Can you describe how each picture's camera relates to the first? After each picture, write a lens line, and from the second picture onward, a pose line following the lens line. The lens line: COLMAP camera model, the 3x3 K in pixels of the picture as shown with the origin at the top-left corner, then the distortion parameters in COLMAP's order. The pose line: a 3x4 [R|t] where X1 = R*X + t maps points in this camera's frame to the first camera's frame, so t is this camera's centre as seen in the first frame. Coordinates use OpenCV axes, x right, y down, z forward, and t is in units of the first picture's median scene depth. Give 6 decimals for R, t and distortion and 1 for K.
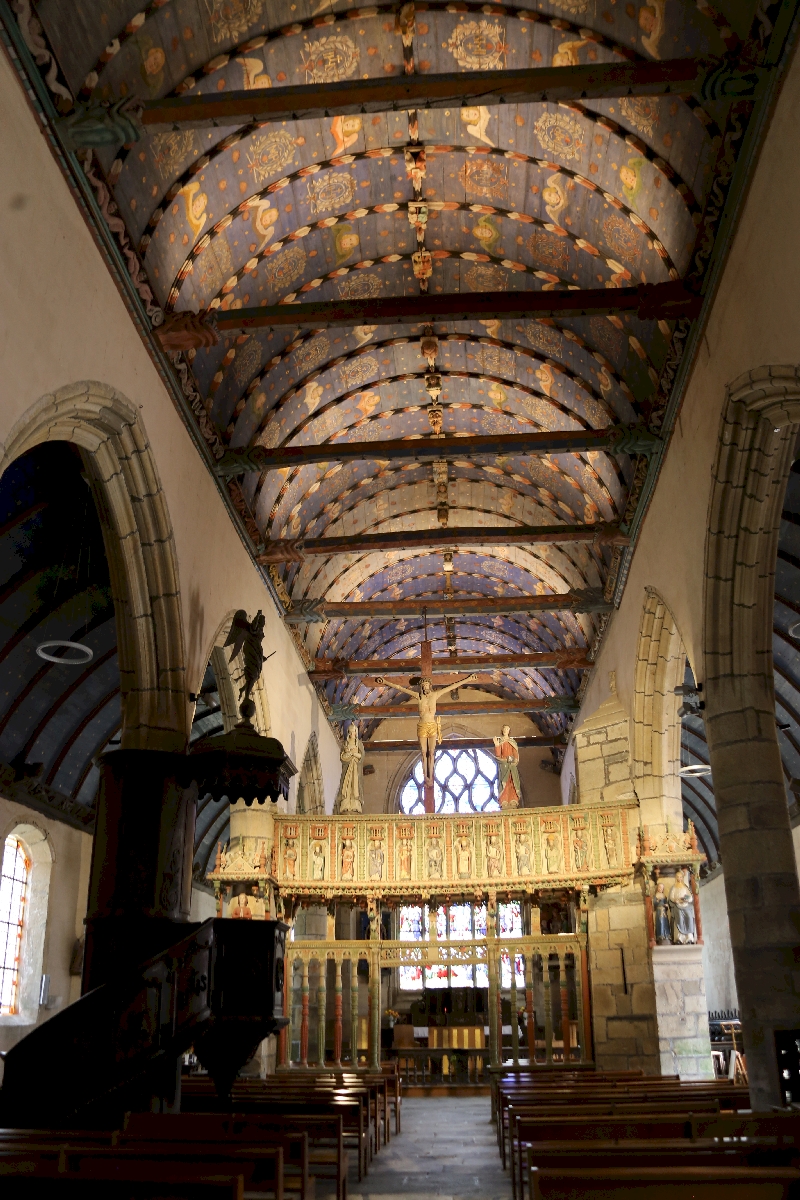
lens RADIAL K [[1006.8, 0, 398.4], [0, 1006.8, 592.9], [0, 0, 1]] dist [-0.154417, 0.116307]
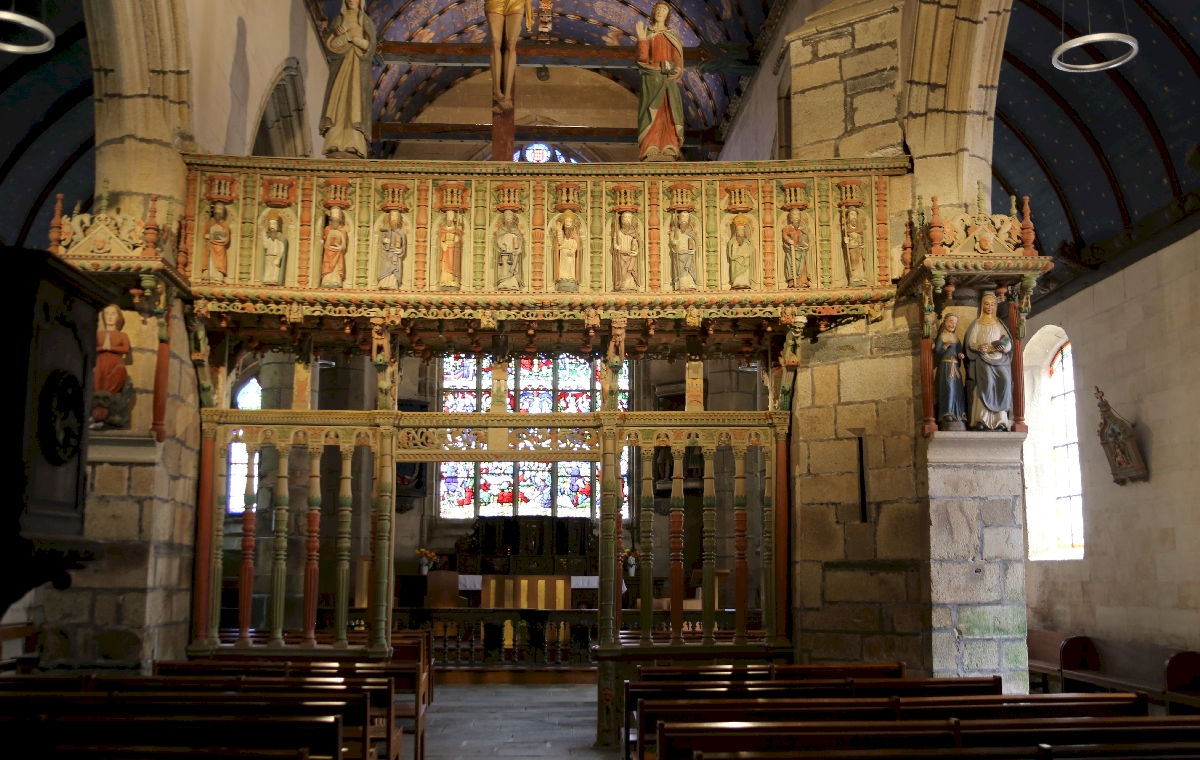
lens RADIAL K [[1245.0, 0, 609.7], [0, 1245.0, 380.9], [0, 0, 1]] dist [-0.088557, 0.000000]
pose [[0.991262, 0.032227, 0.127914, 0.008701], [-0.064026, 0.965358, 0.252952, 0.170743], [-0.115331, -0.258932, 0.958986, 0.381550]]
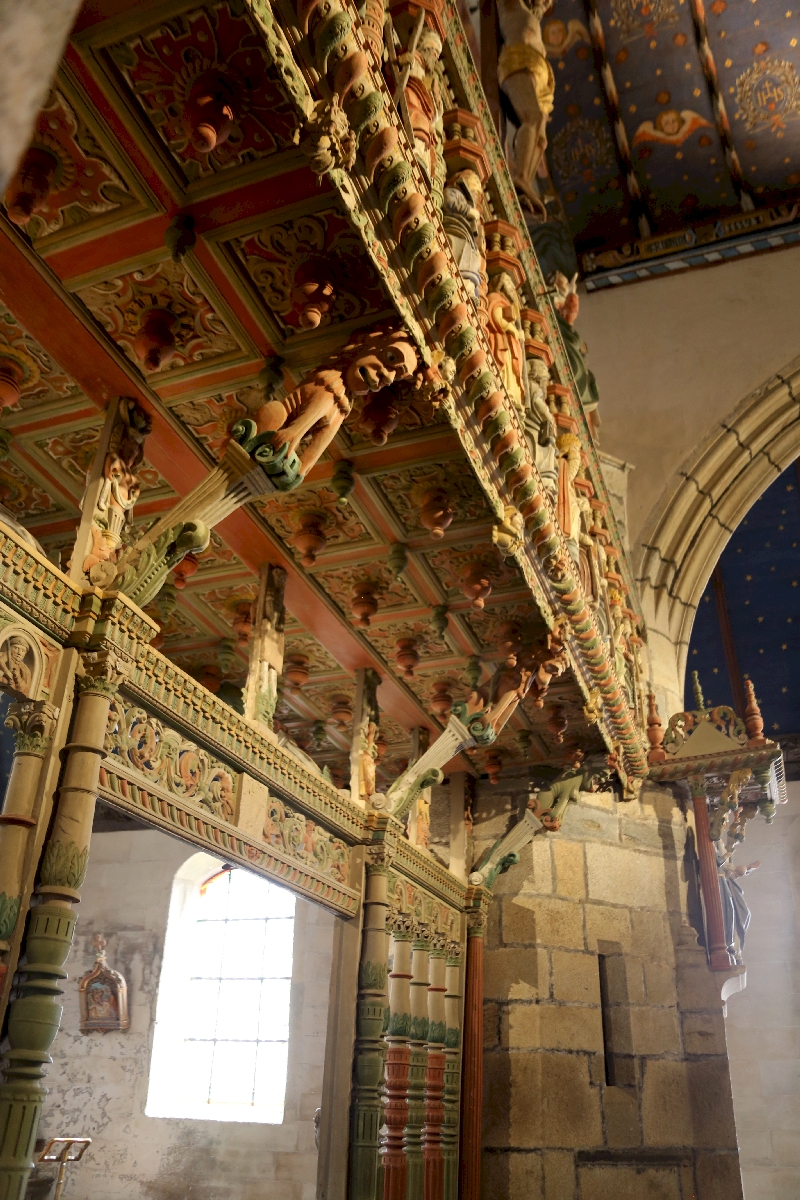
lens RADIAL K [[948.7, 0, 399.6], [0, 948.7, 604.7], [0, 0, 1]] dist [-0.083374, 0.013384]
pose [[0.284060, 0.489380, 0.824511, -0.143746], [-0.409463, 0.839491, -0.357204, 0.400888], [-0.866978, -0.236139, 0.438848, 0.927887]]
